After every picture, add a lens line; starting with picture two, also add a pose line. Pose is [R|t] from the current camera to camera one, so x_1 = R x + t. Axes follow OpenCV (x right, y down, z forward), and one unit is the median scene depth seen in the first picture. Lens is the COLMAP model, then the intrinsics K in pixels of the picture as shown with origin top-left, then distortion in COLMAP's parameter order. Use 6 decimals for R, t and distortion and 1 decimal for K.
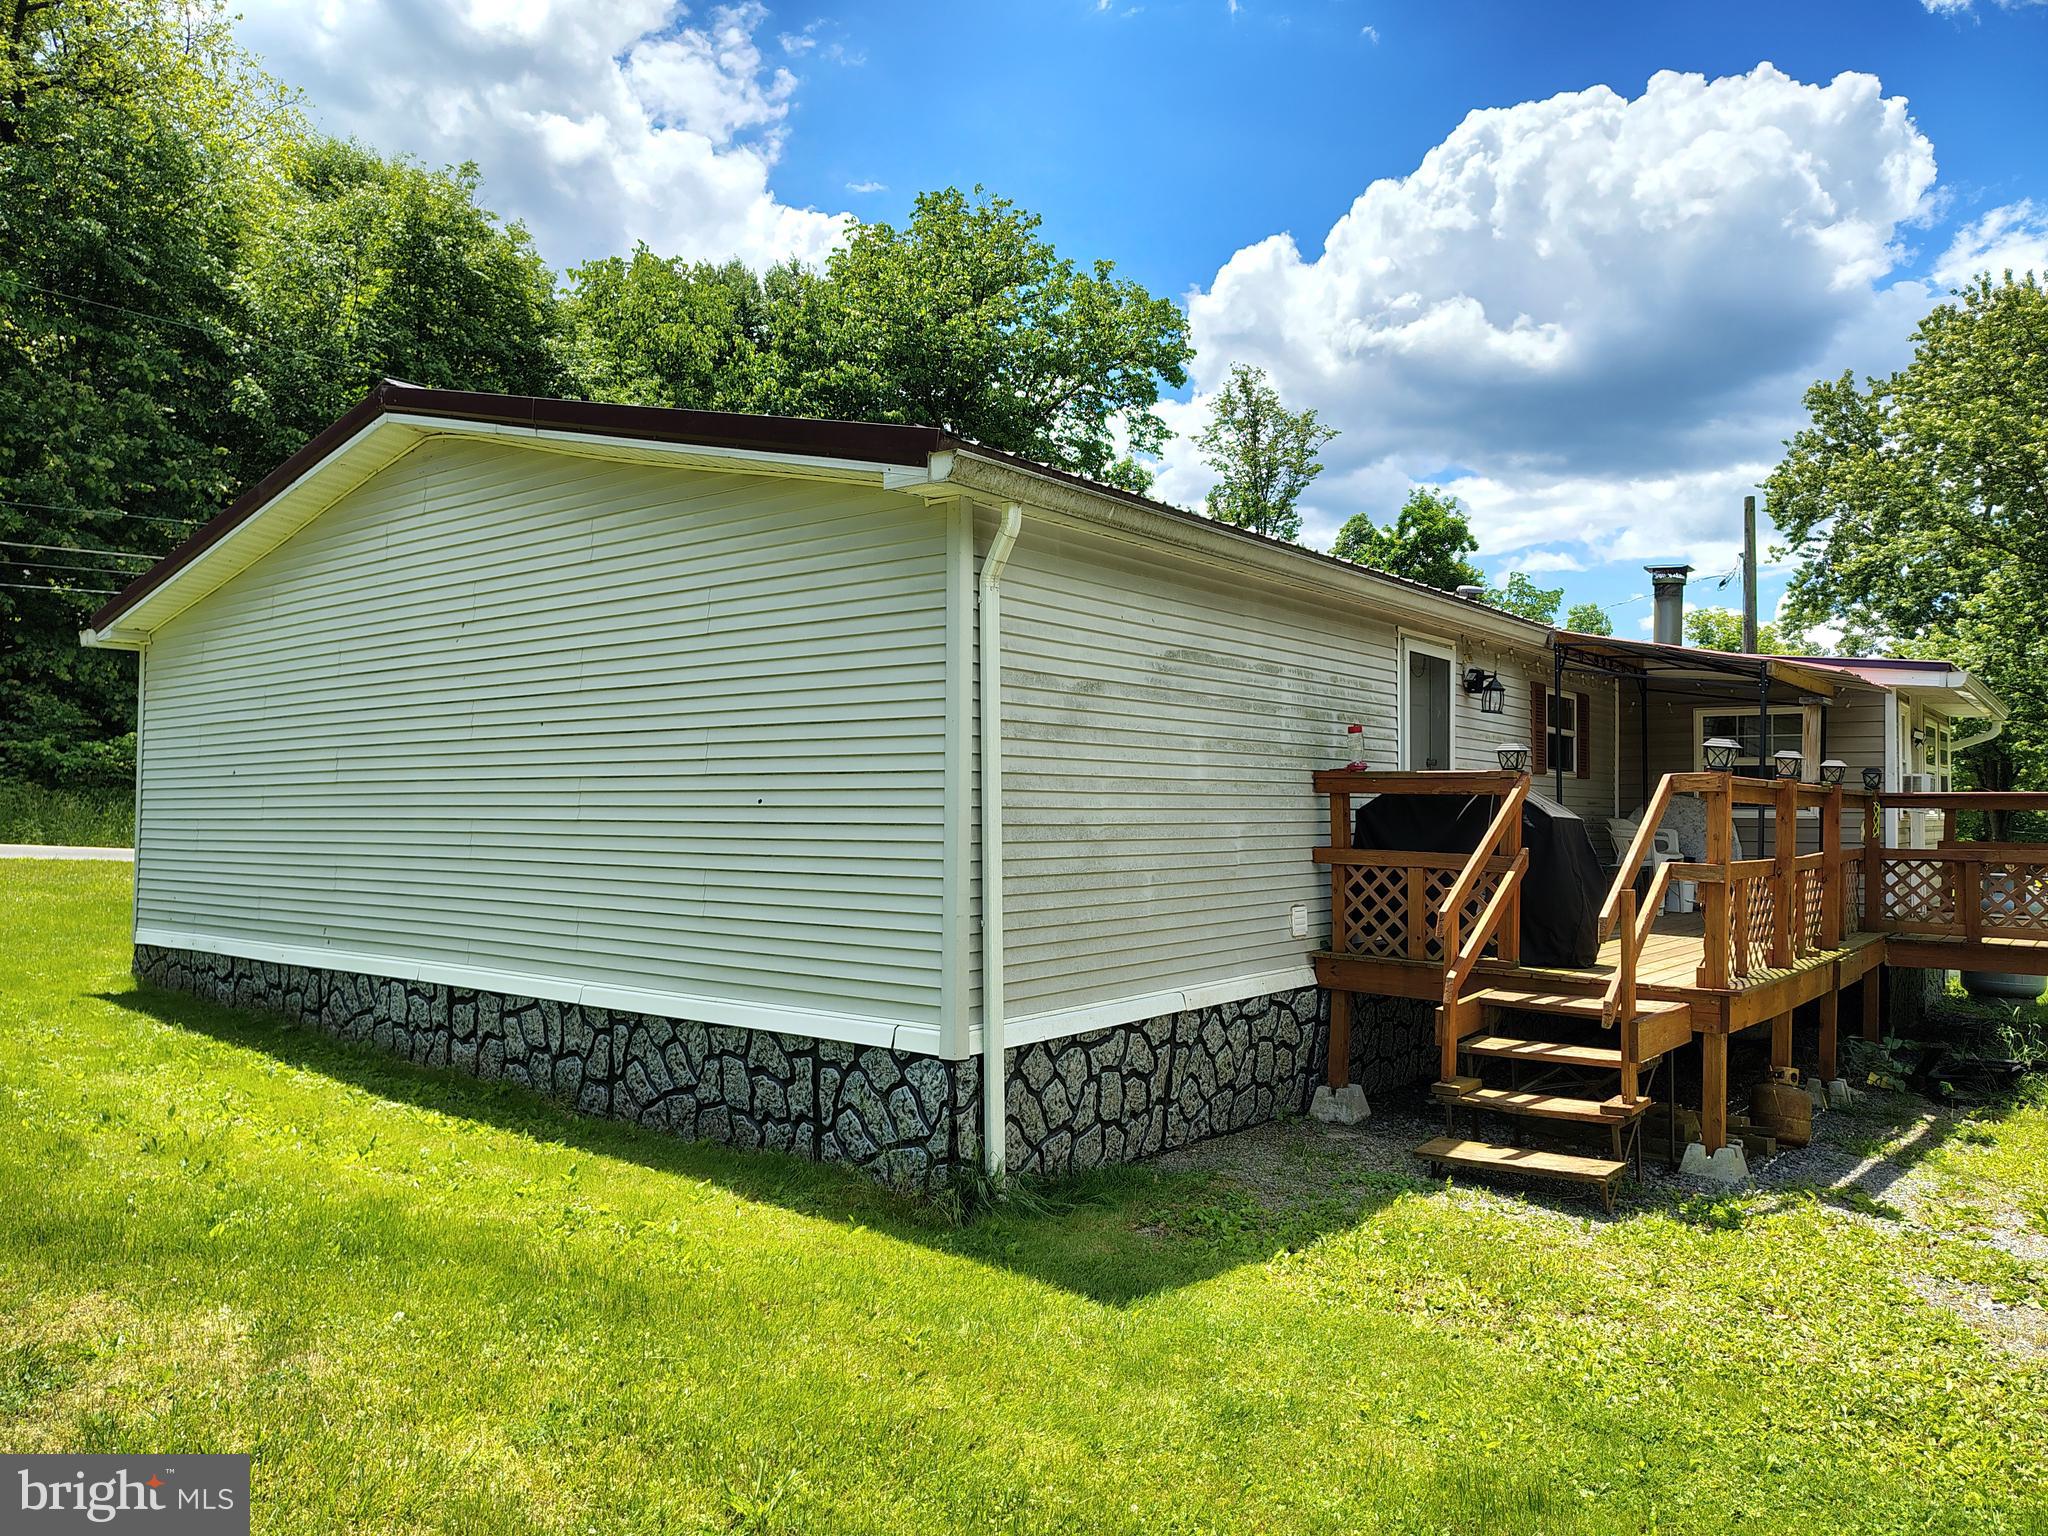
lens RADIAL K [[1426.9, 0, 1017.3], [0, 1426.9, 766.2], [0, 0, 1]] dist [0.032505, -0.058245]
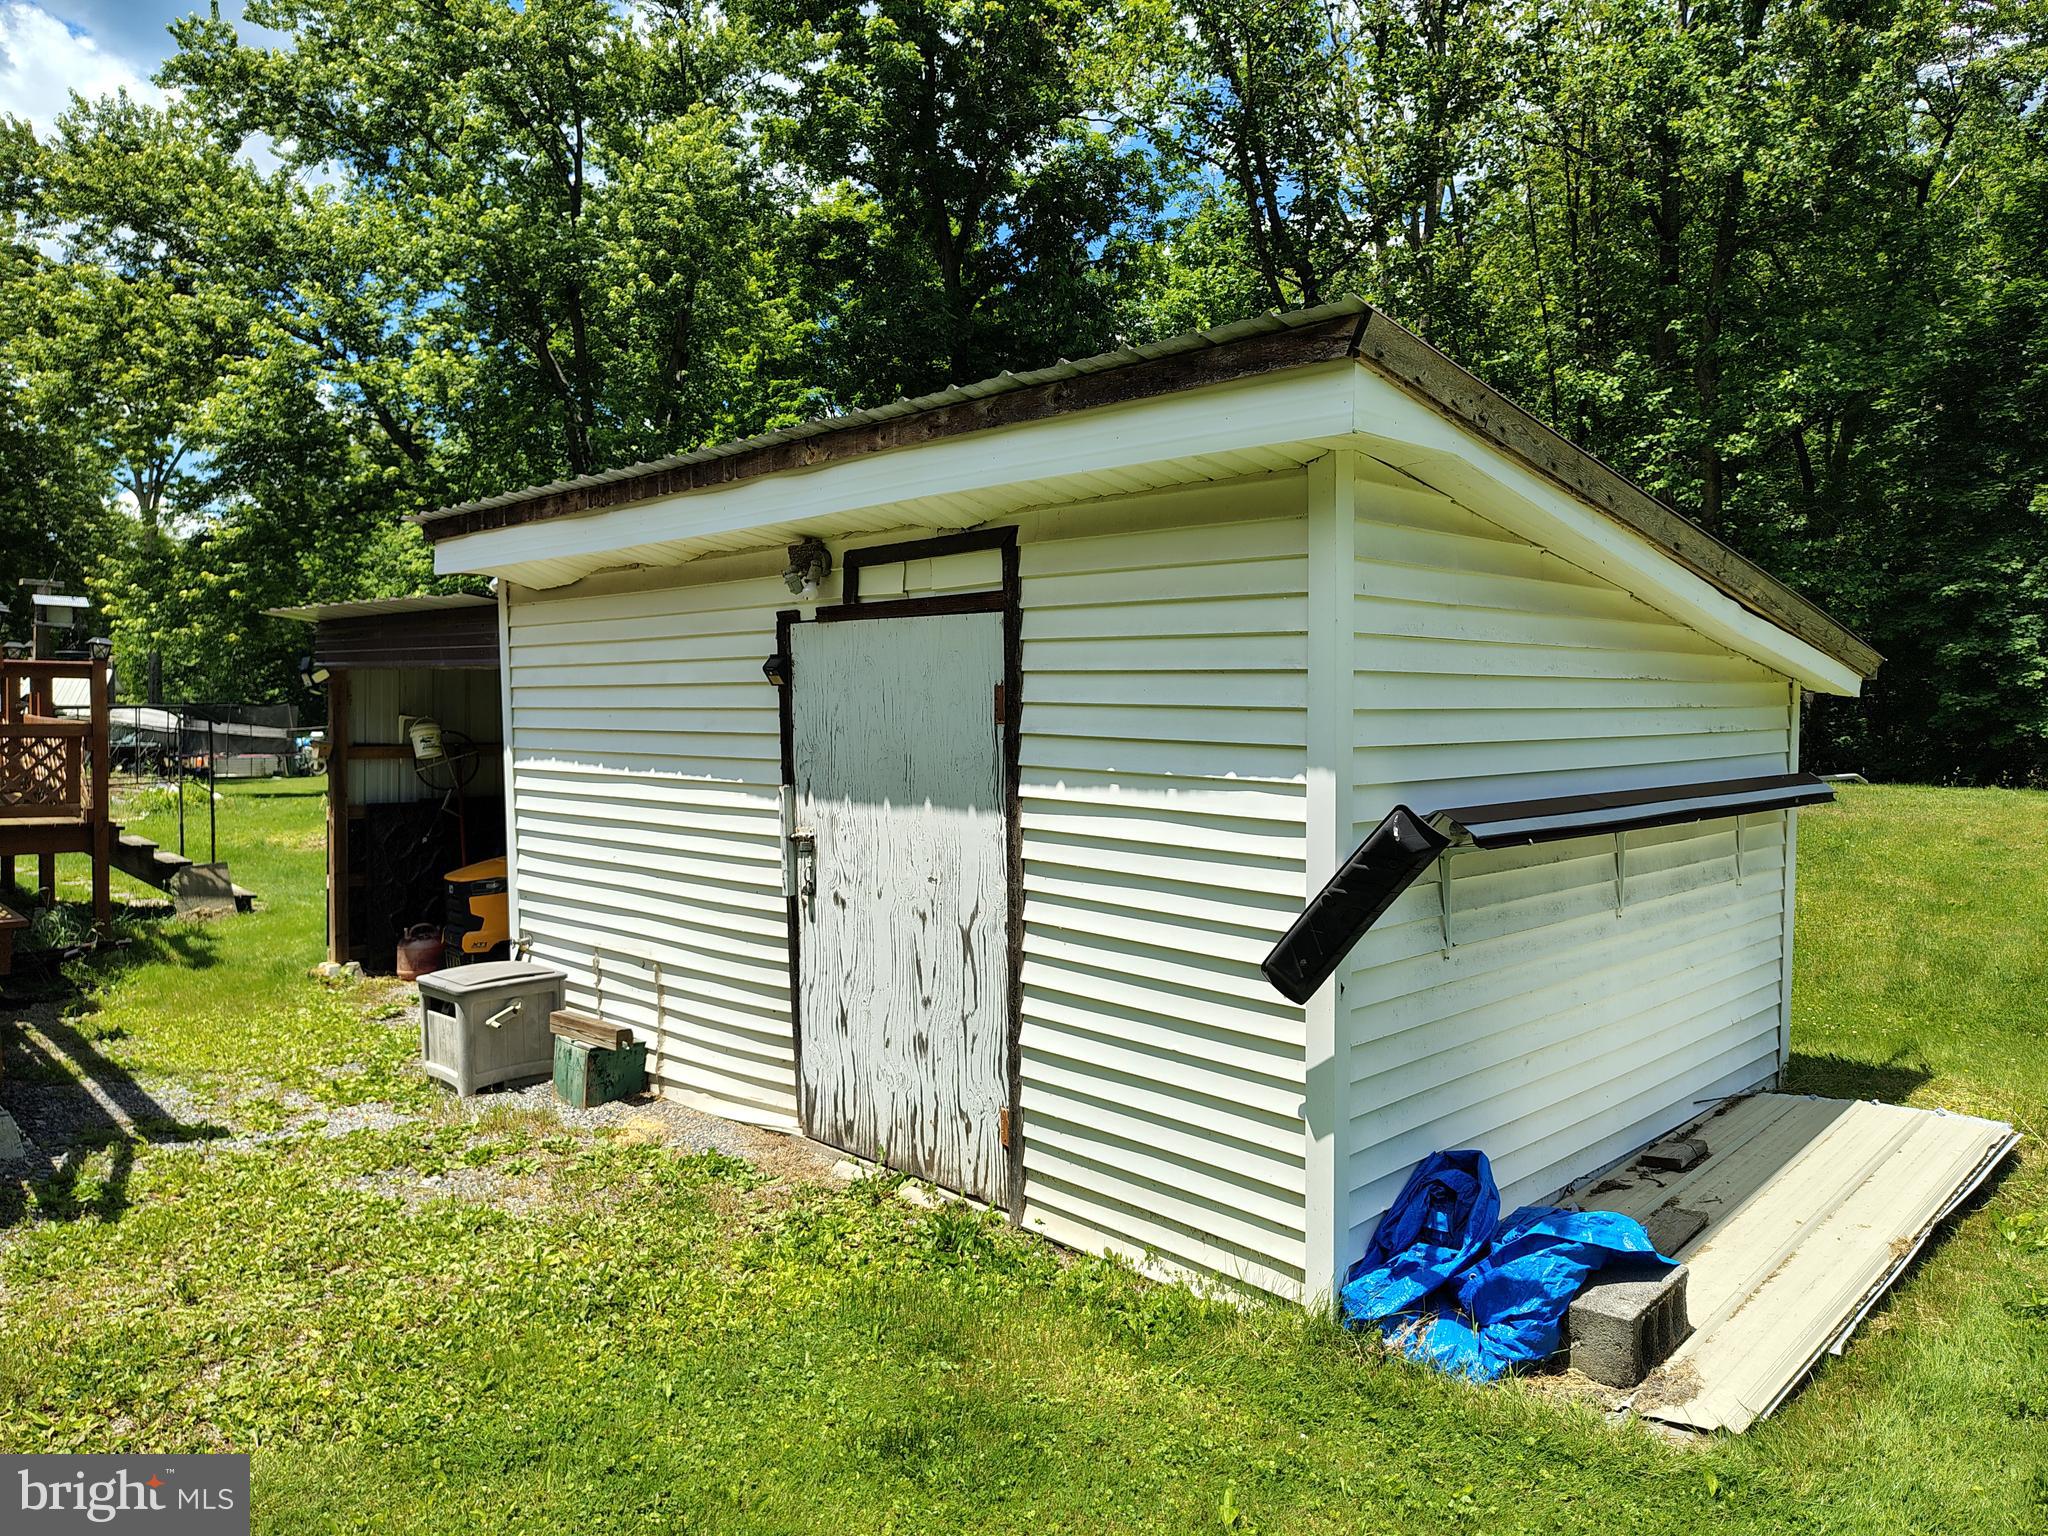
lens RADIAL K [[1397.2, 0, 1027.6], [0, 1397.2, 770.6], [0, 0, 1]] dist [0.052643, -0.062962]
pose [[0.119903, -0.057479, 0.991120, -0.189394], [-0.052537, 0.996556, 0.064150, -0.004889], [-0.991395, -0.059763, 0.116470, 0.337501]]
